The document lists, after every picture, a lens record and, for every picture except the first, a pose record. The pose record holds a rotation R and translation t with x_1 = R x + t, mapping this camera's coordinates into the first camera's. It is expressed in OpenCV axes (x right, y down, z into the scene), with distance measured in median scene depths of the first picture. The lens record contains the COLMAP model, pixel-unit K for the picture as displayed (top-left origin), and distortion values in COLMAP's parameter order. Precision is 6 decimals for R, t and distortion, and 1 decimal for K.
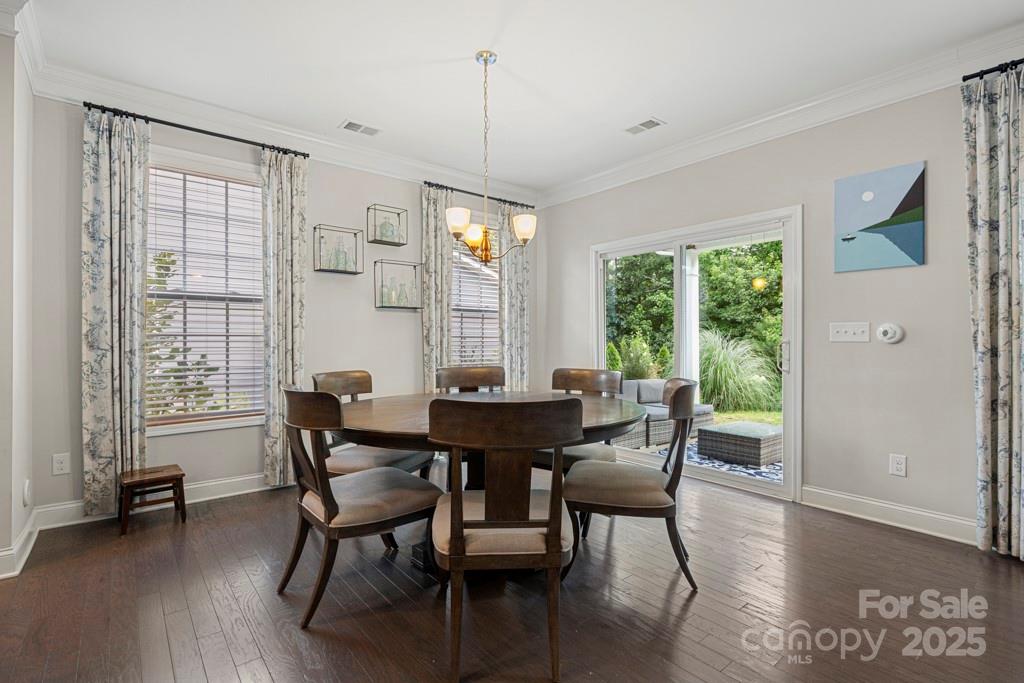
lens RADIAL K [[480.8, 0, 507.3], [0, 480.8, 338.2], [0, 0, 1]] dist [-0.004069, 0.000137]
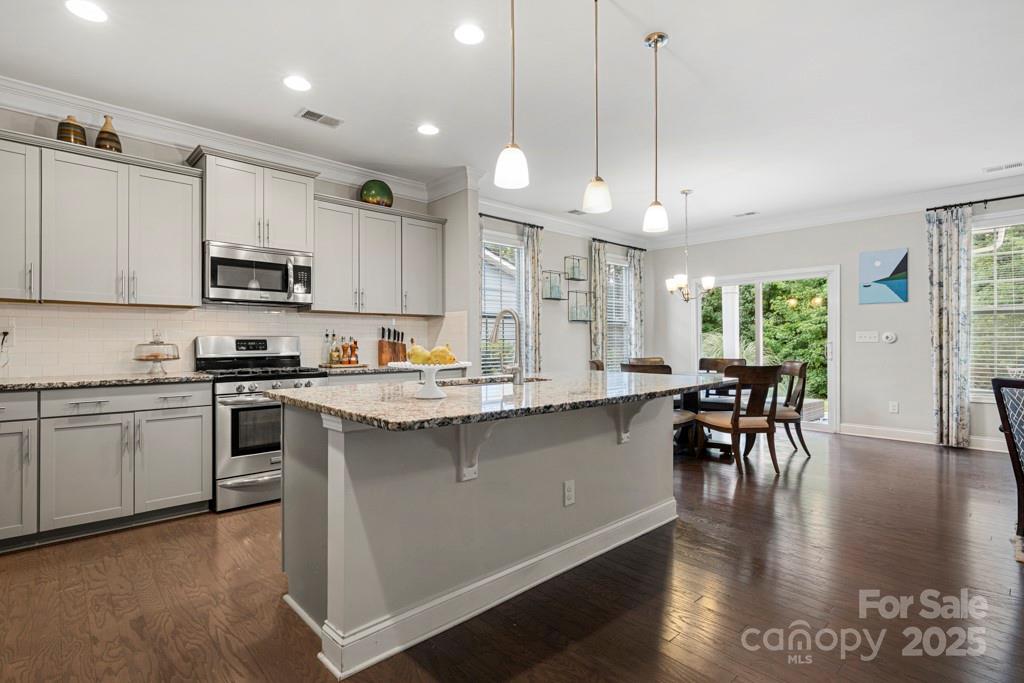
lens RADIAL K [[480.8, 0, 519.2], [0, 480.8, 340.3], [0, 0, 1]] dist [-0.004069, 0.000137]
pose [[0.998214, -0.001762, 0.059721, -1.318959], [0.001688, 0.999998, 0.001285, -0.007883], [-0.059723, -0.001182, 0.998214, -1.366107]]
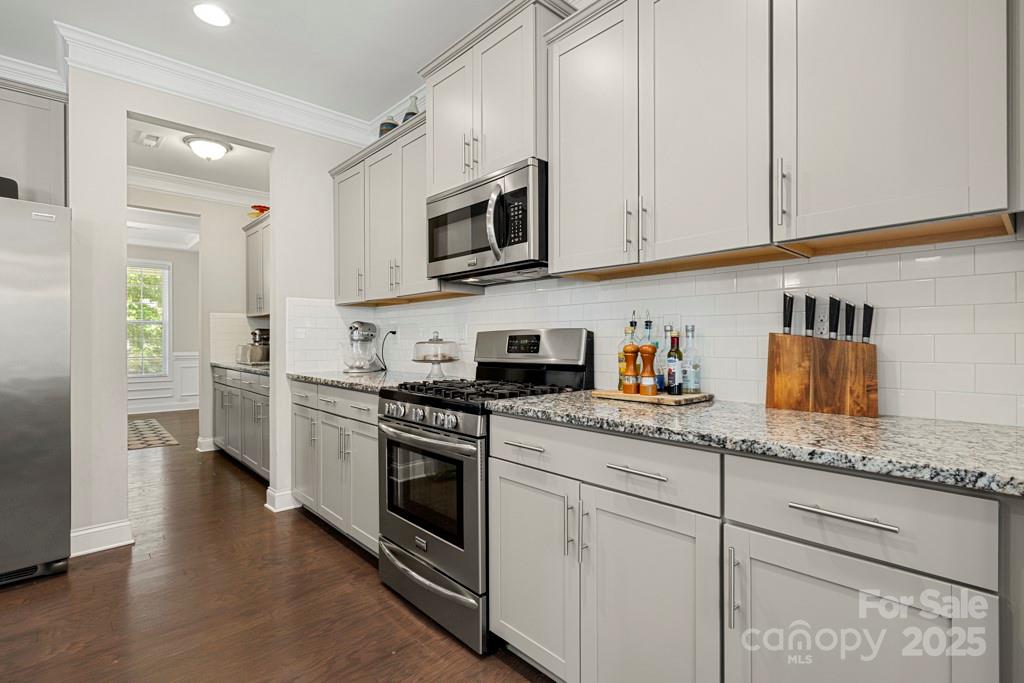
lens RADIAL K [[480.8, 0, 517.4], [0, 480.8, 344.2], [0, 0, 1]] dist [-0.004069, 0.000137]
pose [[0.050561, 0.007063, -0.998696, -1.077983], [0.006001, 0.999955, 0.007376, 0.003201], [0.998703, -0.006366, 0.050516, 0.668441]]
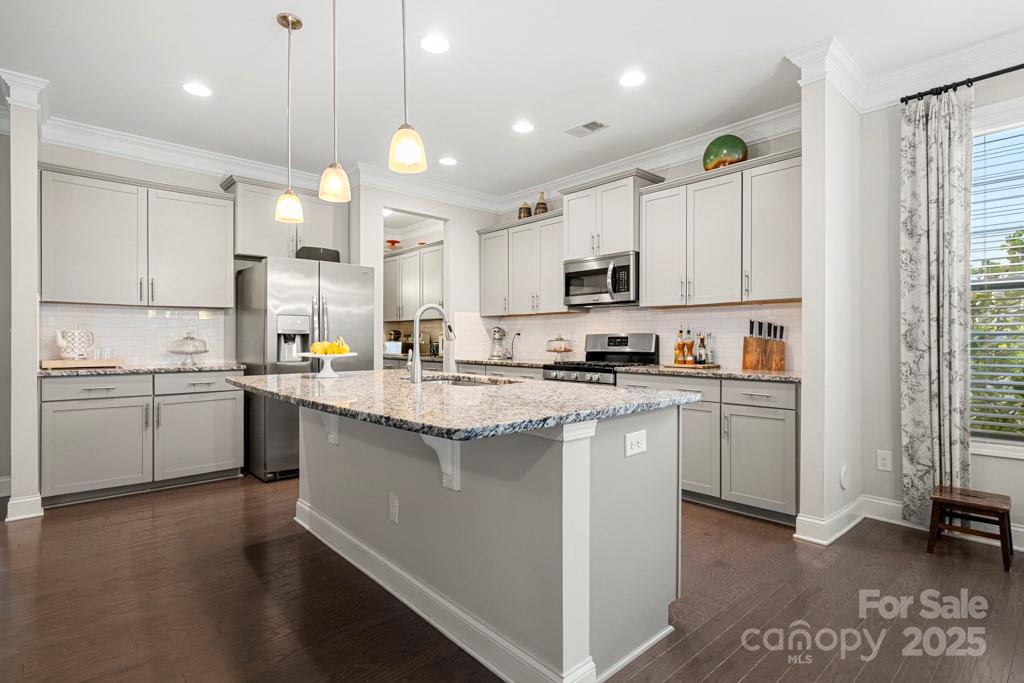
lens RADIAL K [[515.4, 0, 513.9], [0, 515.4, 340.4], [0, 0, 1]] dist [-0.005045, -0.000447]
pose [[0.038173, 0.002581, -0.999268, 0.131838], [0.003297, 0.999991, 0.002709, -0.001198], [0.999266, -0.003398, 0.038164, 0.151375]]
